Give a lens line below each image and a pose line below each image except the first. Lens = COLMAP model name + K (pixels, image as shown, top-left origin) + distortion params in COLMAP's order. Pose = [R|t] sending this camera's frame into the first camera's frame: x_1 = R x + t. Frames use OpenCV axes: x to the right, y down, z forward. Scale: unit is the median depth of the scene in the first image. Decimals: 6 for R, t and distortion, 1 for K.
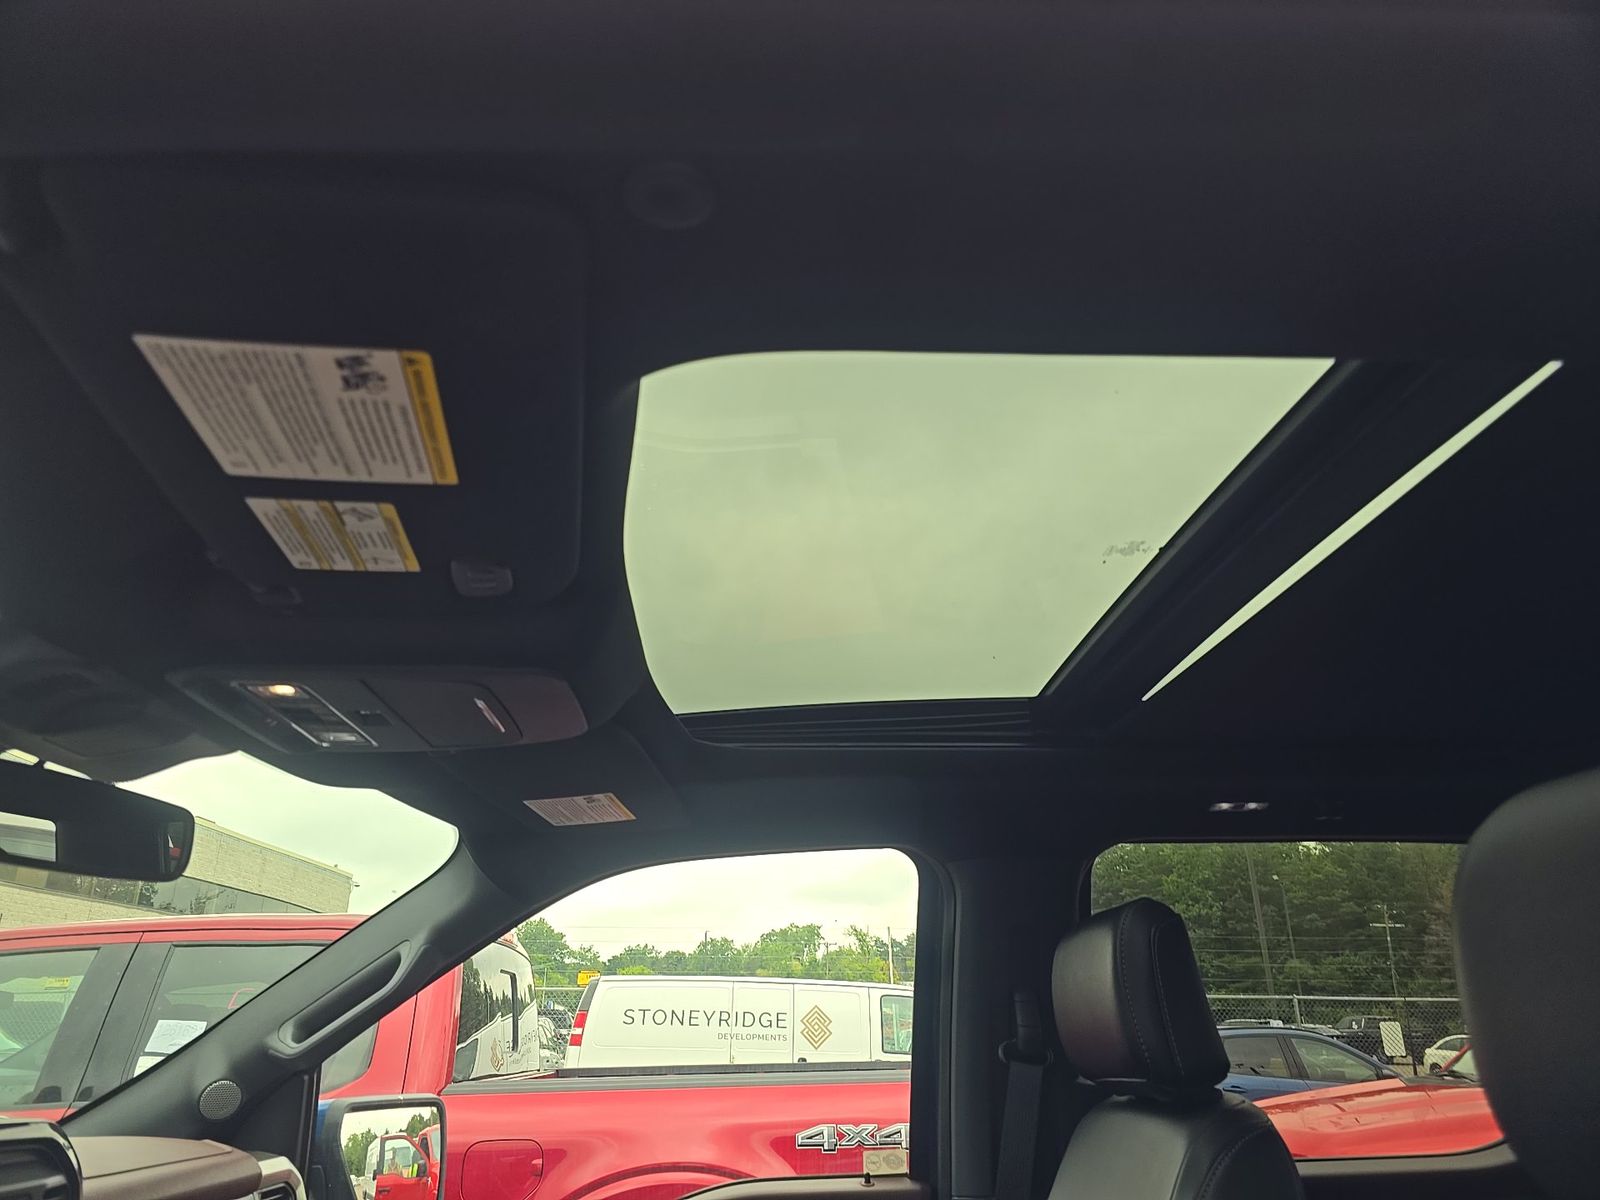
lens RADIAL K [[1079.6, 0, 804.3], [0, 1079.6, 611.6], [0, 0, 1]] dist [0.054851, -0.051257]
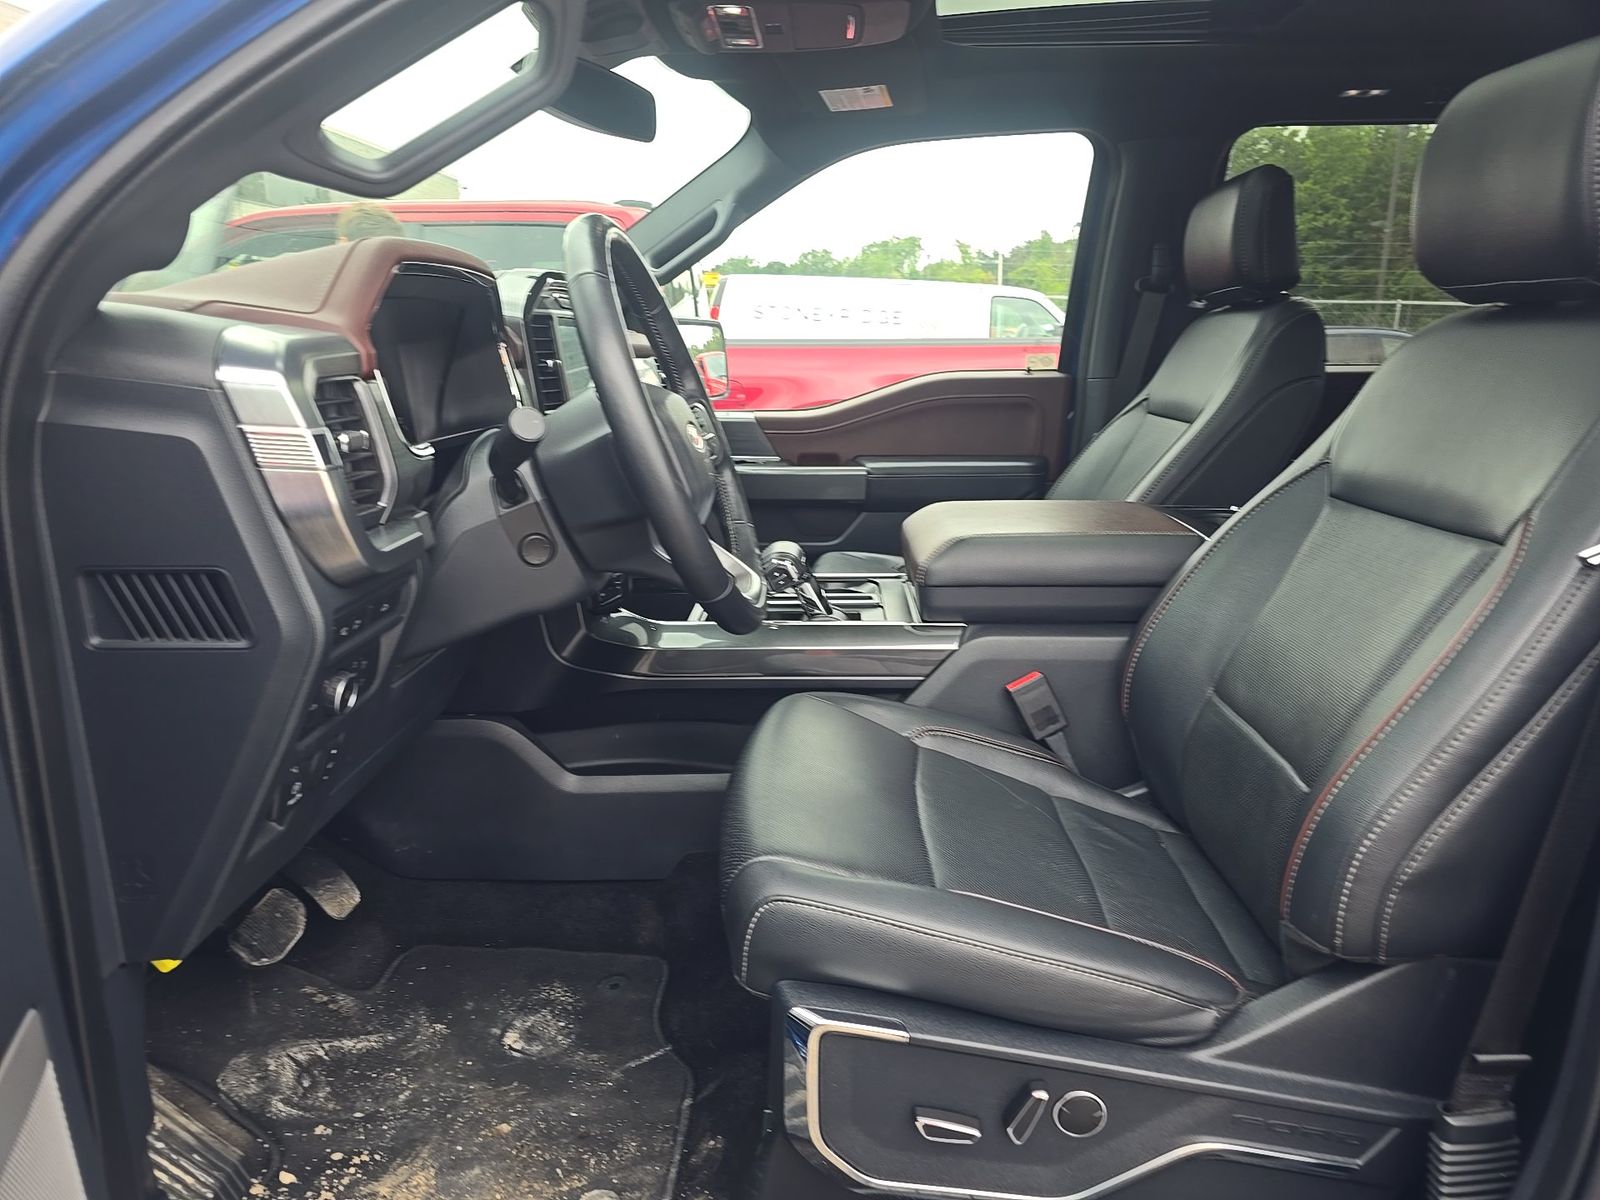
lens RADIAL K [[1079.6, 0, 801.7], [0, 1079.6, 602.2], [0, 0, 1]] dist [0.054851, -0.051257]
pose [[0.995950, 0.037047, -0.081923, -0.116014], [0.016249, 0.821995, 0.569263, -0.064954], [0.088430, -0.568289, 0.818063, -0.406770]]
